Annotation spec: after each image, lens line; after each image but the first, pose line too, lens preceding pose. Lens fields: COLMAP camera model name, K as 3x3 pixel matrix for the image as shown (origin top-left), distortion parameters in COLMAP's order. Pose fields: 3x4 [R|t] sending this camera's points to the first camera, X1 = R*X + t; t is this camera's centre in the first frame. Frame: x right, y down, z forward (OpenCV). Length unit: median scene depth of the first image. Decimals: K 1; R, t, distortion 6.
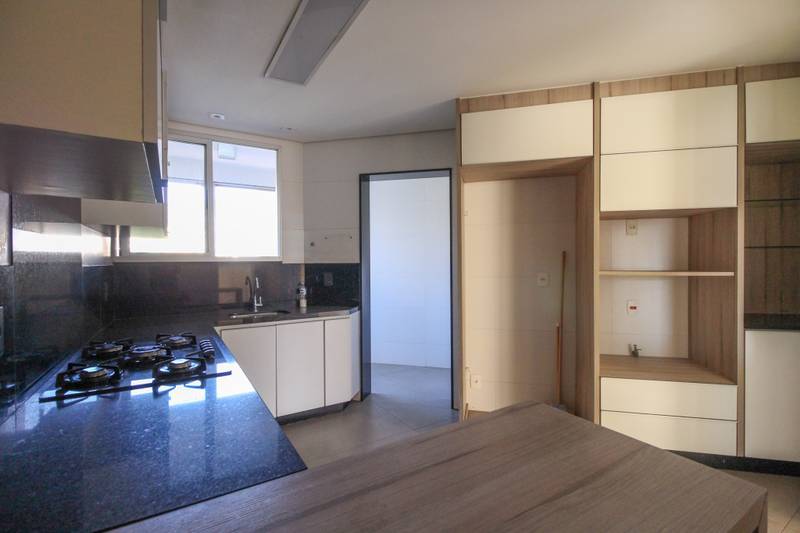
lens RADIAL K [[365.0, 0, 398.6], [0, 365.0, 265.3], [0, 0, 1]] dist [-0.002685, -0.005507]
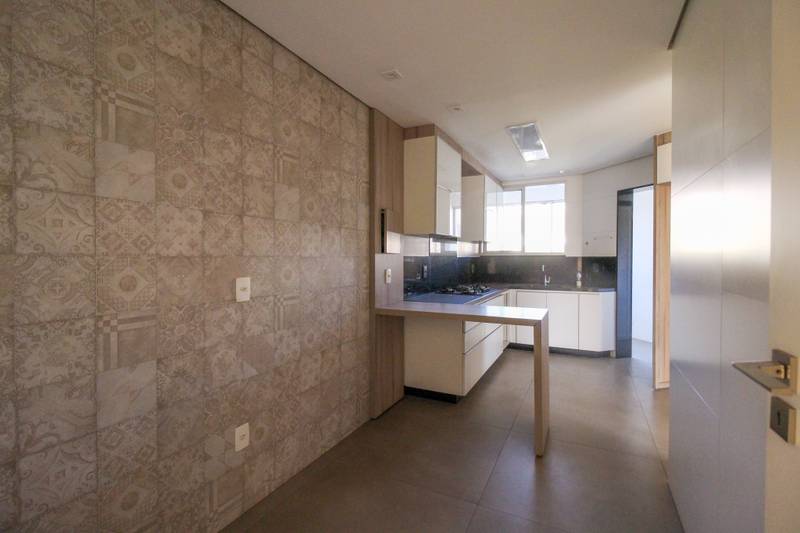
lens RADIAL K [[365.0, 0, 397.4], [0, 365.0, 260.2], [0, 0, 1]] dist [-0.002685, -0.005507]
pose [[0.506908, 0.014312, -0.861881, 0.682999], [-0.011647, 0.999885, 0.009754, 0.003370], [0.861921, 0.005094, 0.507016, -0.411883]]
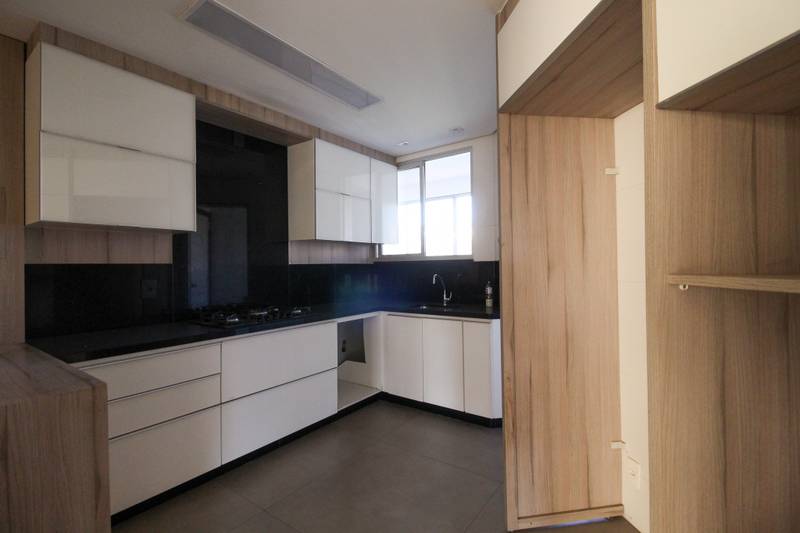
lens RADIAL K [[365.0, 0, 400.0], [0, 365.0, 263.1], [0, 0, 1]] dist [-0.002685, -0.005507]
pose [[0.377352, -0.010729, -0.926008, 0.570613], [-0.001276, 0.999926, -0.012105, 0.013381], [0.926069, 0.005749, 0.377311, 0.456292]]
